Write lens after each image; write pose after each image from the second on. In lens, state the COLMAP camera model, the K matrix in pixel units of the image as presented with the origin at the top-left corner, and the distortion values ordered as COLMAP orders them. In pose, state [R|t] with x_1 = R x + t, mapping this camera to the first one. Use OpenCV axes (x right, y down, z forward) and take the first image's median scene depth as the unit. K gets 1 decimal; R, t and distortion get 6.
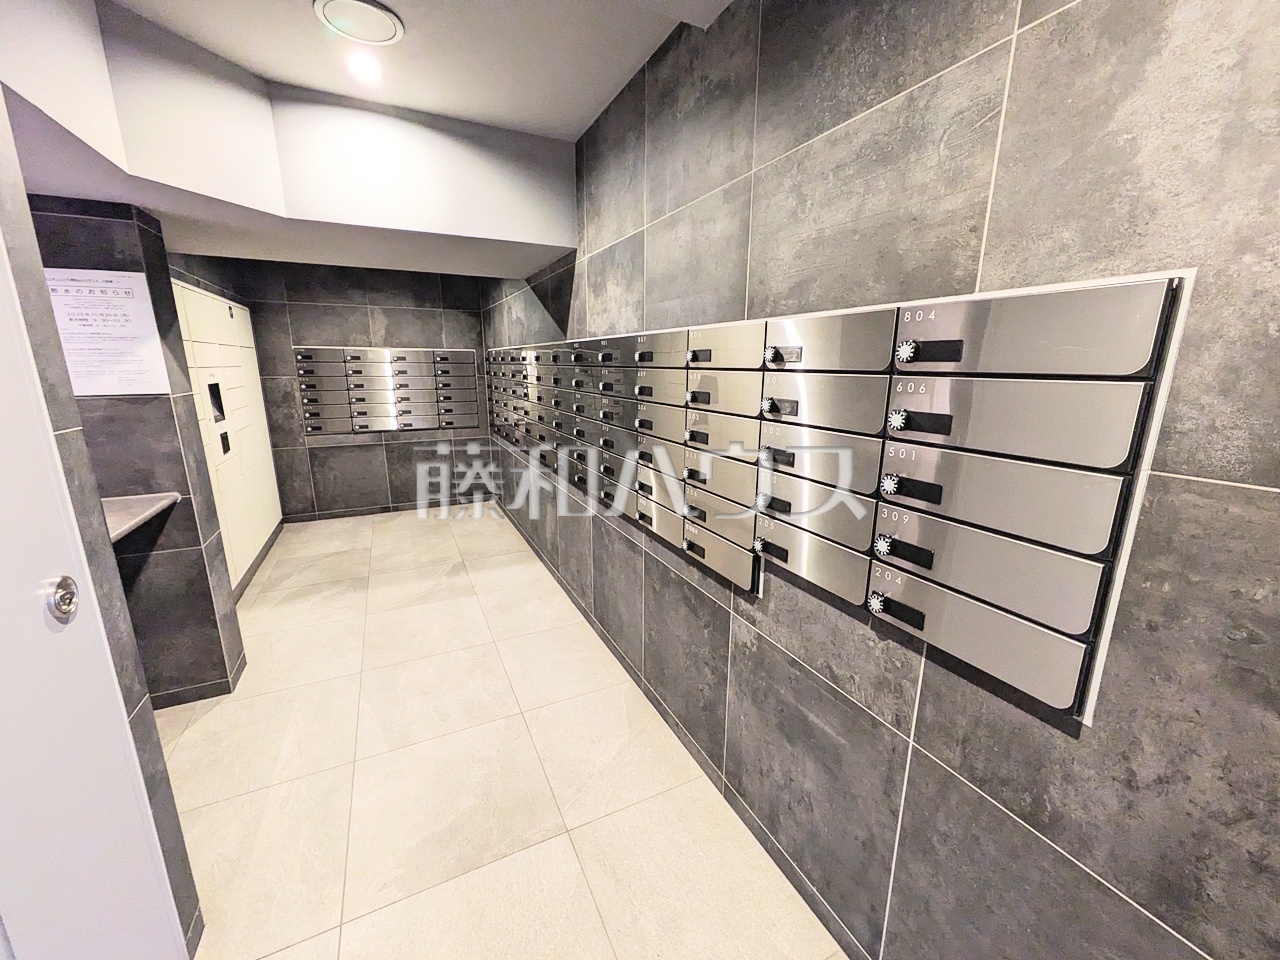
lens RADIAL K [[506.0, 0, 639.8], [0, 506.0, 482.2], [0, 0, 1]] dist [0.002996, 0.000804]
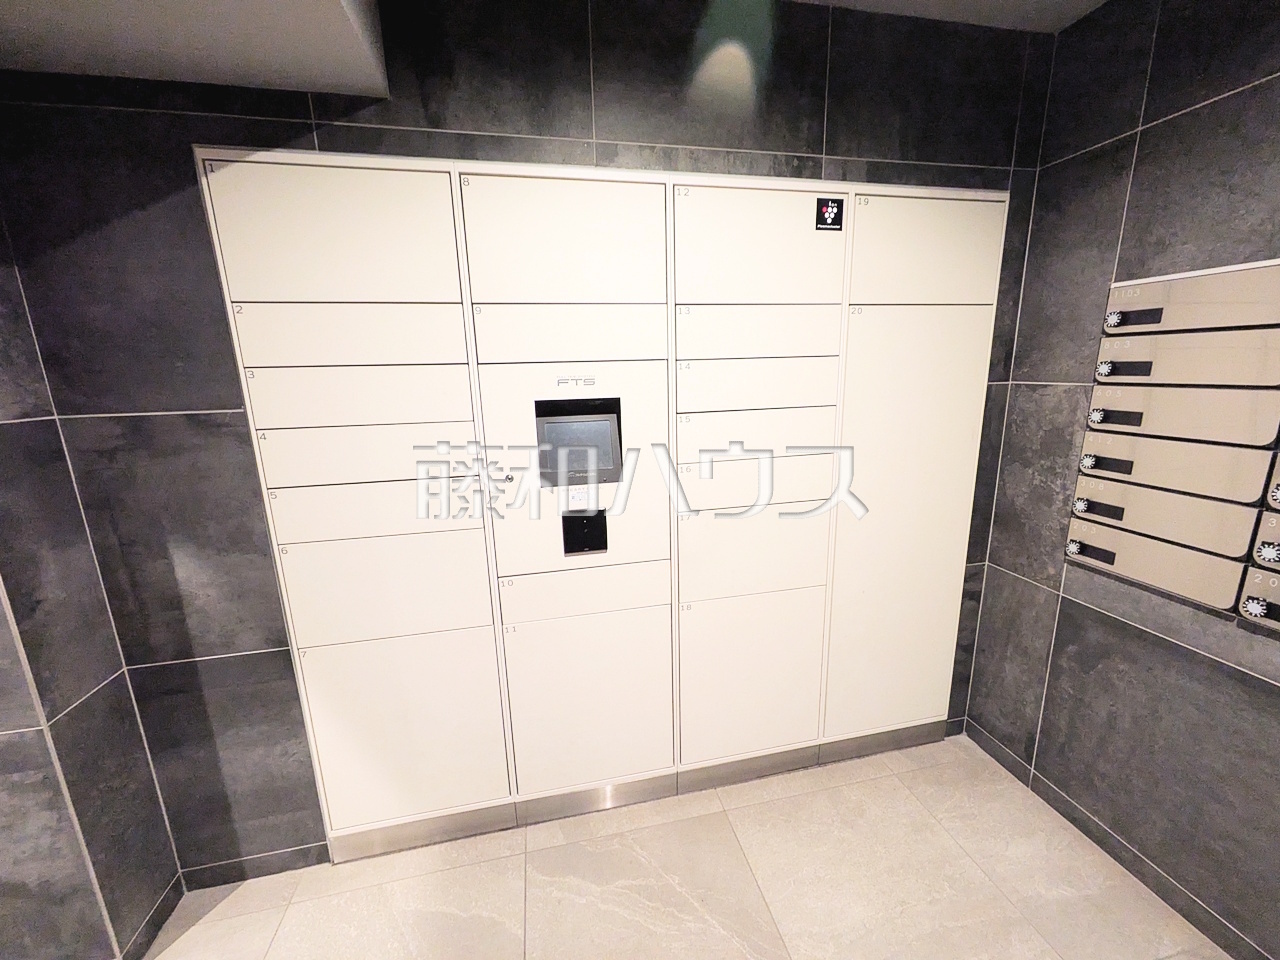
lens RADIAL K [[506.0, 0, 641.6], [0, 506.0, 482.3], [0, 0, 1]] dist [0.002996, 0.000804]
pose [[-0.232395, 0.219079, -0.947627, -0.292909], [-0.200683, 0.942536, 0.267118, -0.172305], [0.951693, 0.252250, -0.175075, 0.778256]]
